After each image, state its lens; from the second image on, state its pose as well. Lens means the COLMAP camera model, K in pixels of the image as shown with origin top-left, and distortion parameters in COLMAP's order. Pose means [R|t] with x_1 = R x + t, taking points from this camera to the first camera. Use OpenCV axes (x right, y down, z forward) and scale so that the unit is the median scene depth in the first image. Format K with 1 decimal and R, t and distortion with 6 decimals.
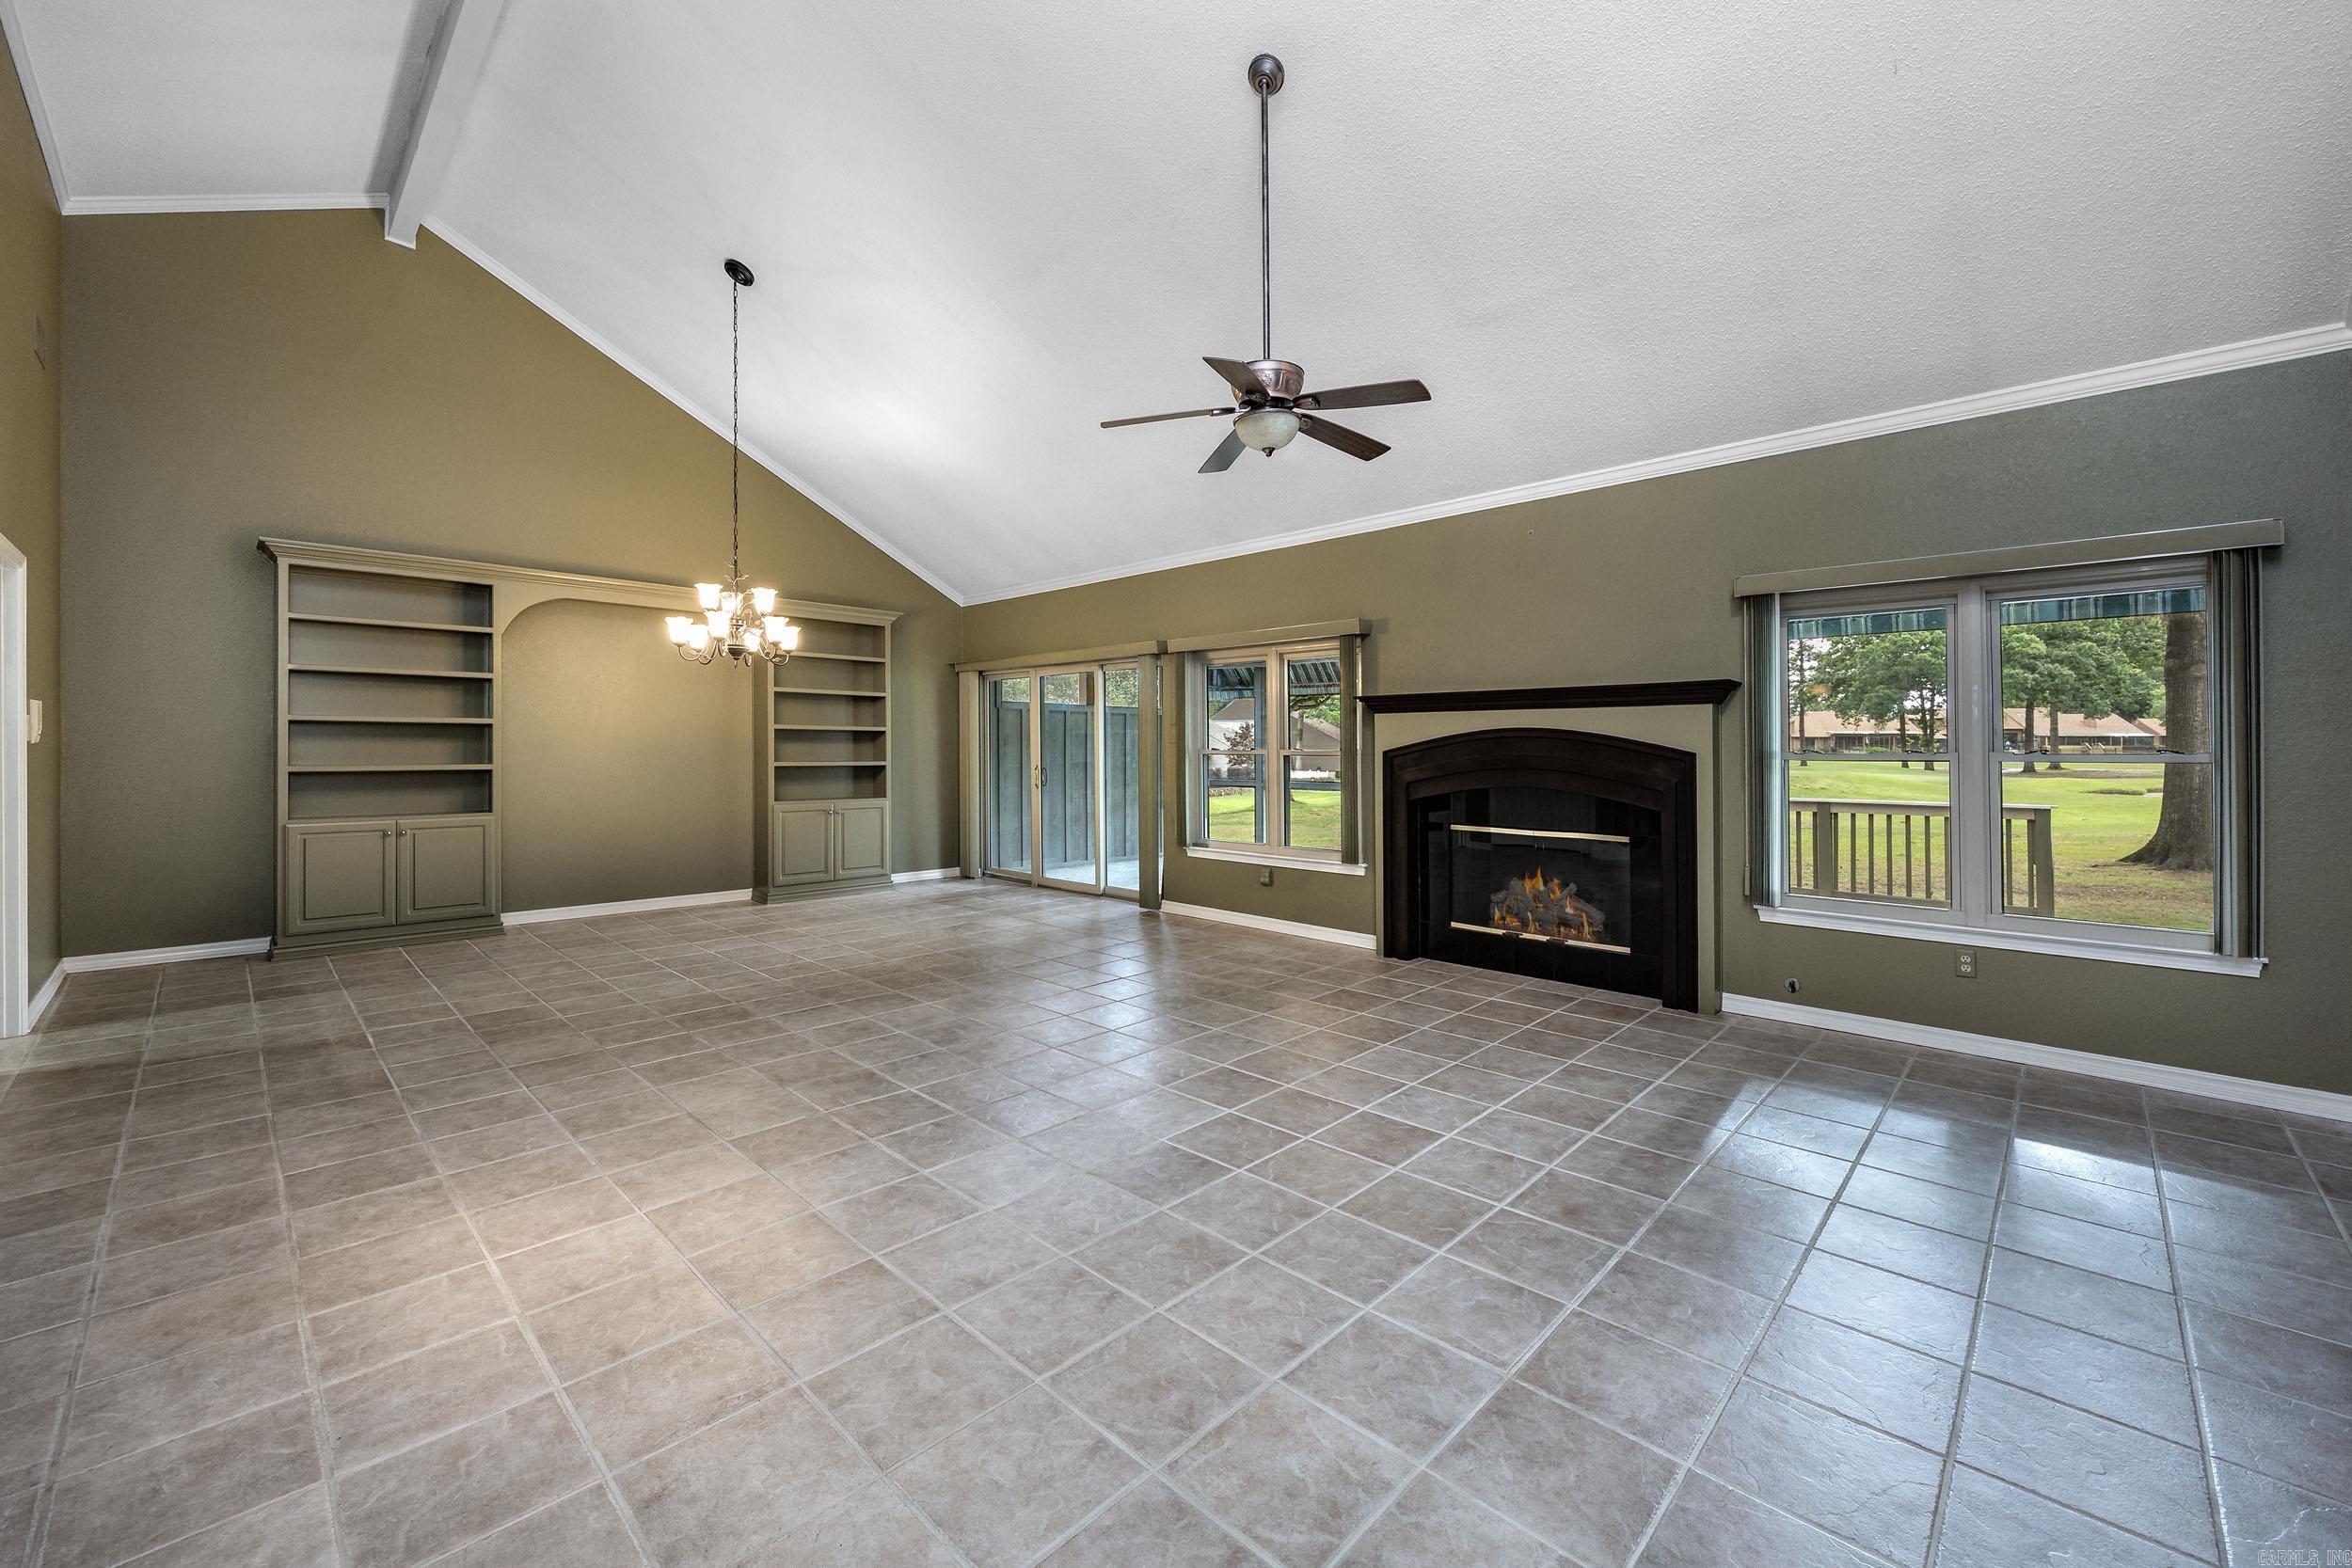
lens RADIAL K [[929.0, 0, 1157.1], [0, 929.0, 741.9], [0, 0, 1]] dist [-0.001840, -0.000200]
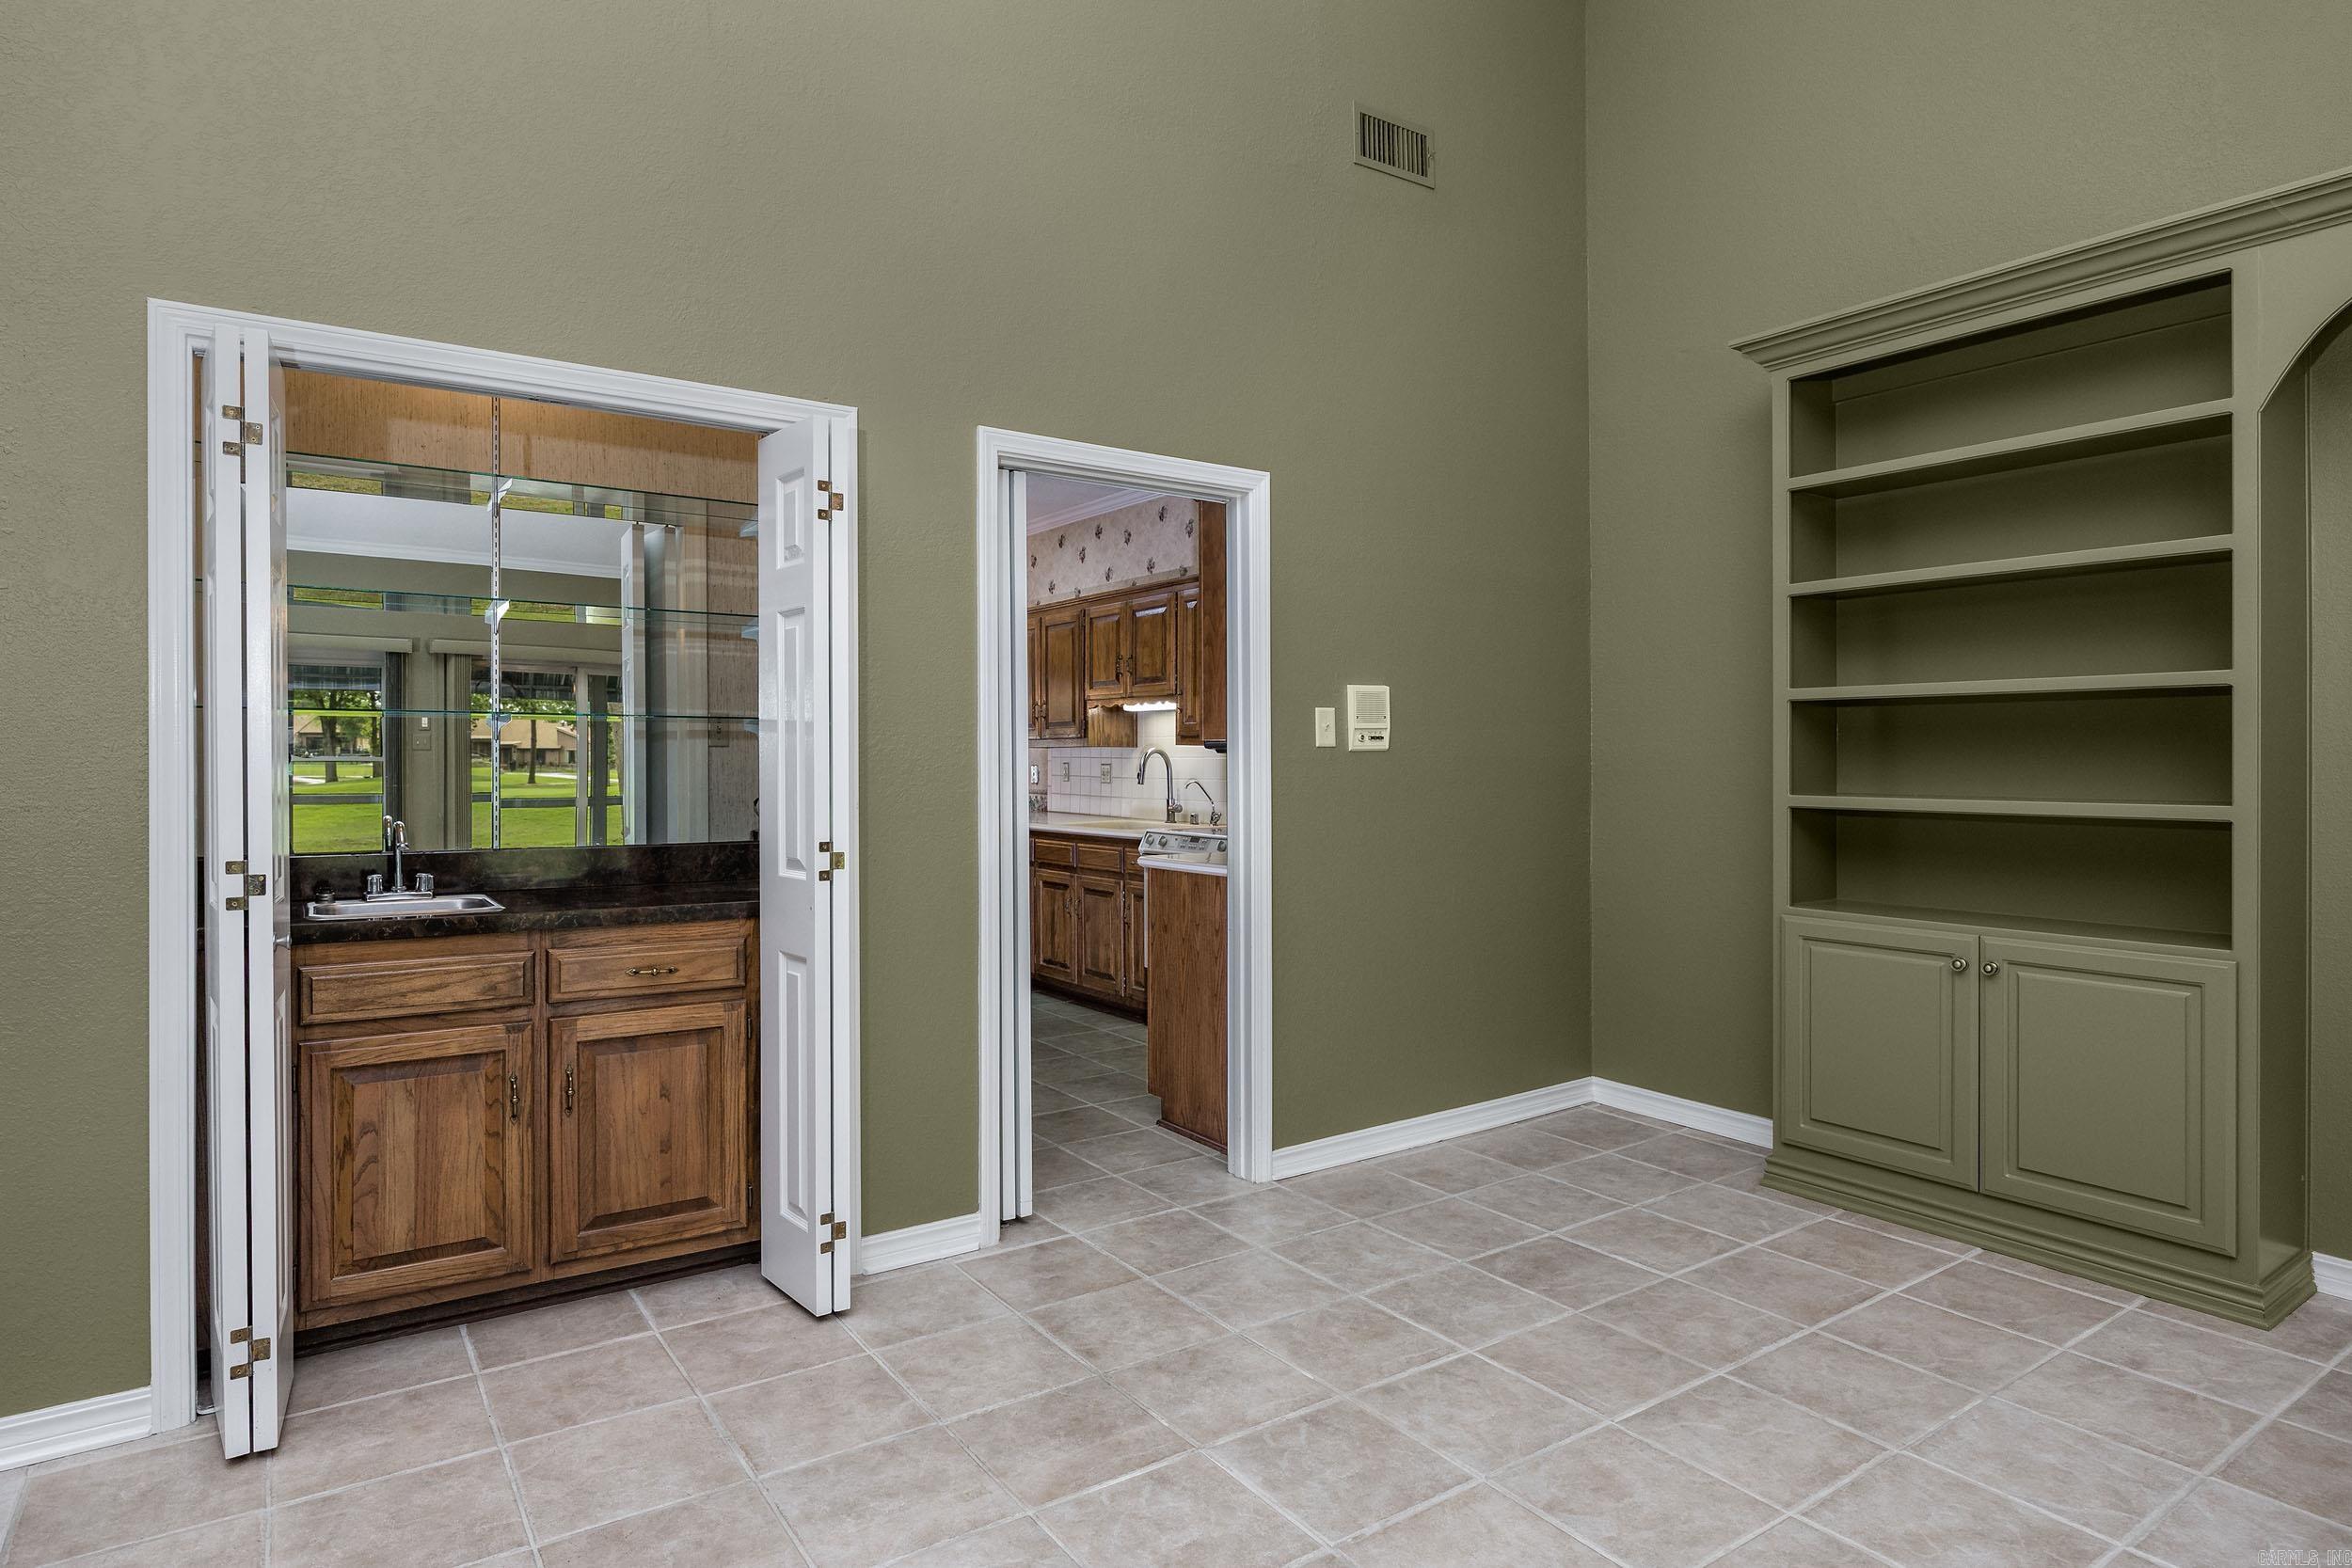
lens RADIAL K [[1264.9, 0, 1141.5], [0, 1264.9, 768.6], [0, 0, 1]] dist [-0.007734, -0.000549]
pose [[-0.180913, 0.003229, -0.983494, -0.449082], [0.003995, 0.999989, 0.002548, 0.019088], [0.983491, -0.003468, -0.180924, 1.563902]]
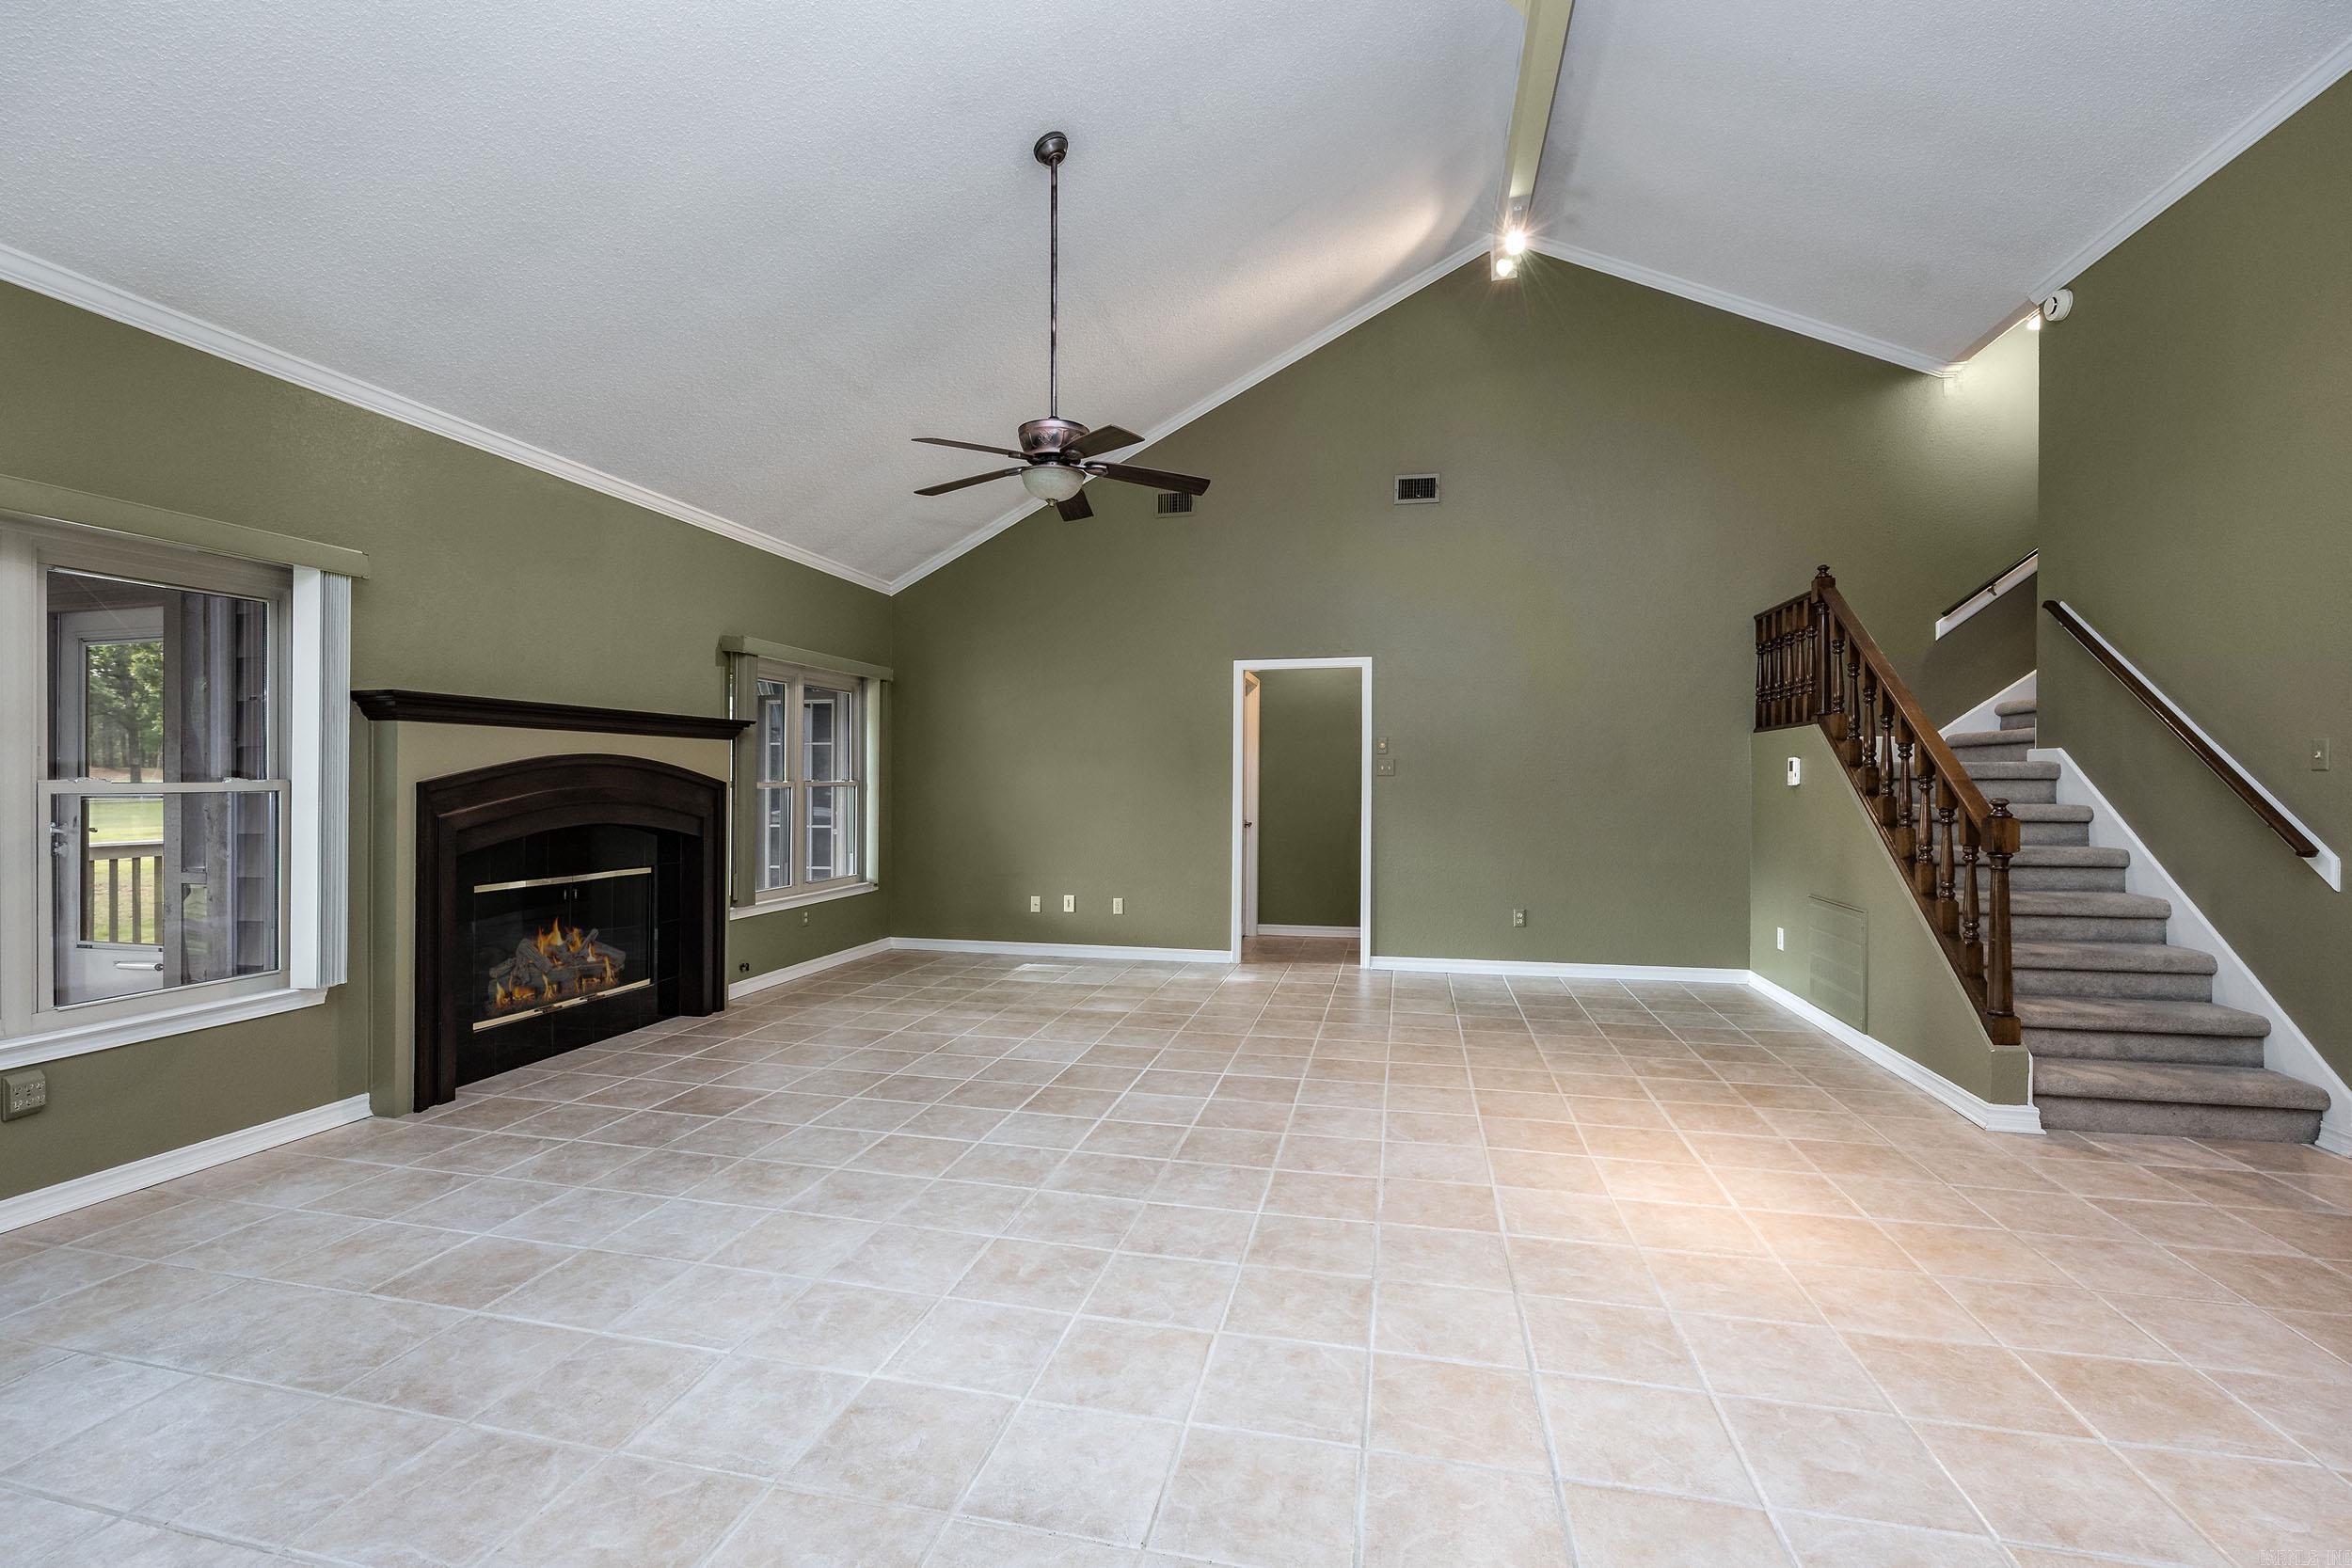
lens RADIAL K [[1058.2, 0, 1108.2], [0, 1058.2, 782.0], [0, 0, 1]] dist [-0.009646, -0.000280]
pose [[-0.500705, -0.002172, 0.865616, -1.154204], [-0.006276, 0.999980, -0.001122, 0.014538], [-0.865595, -0.005994, -0.500708, 1.849089]]
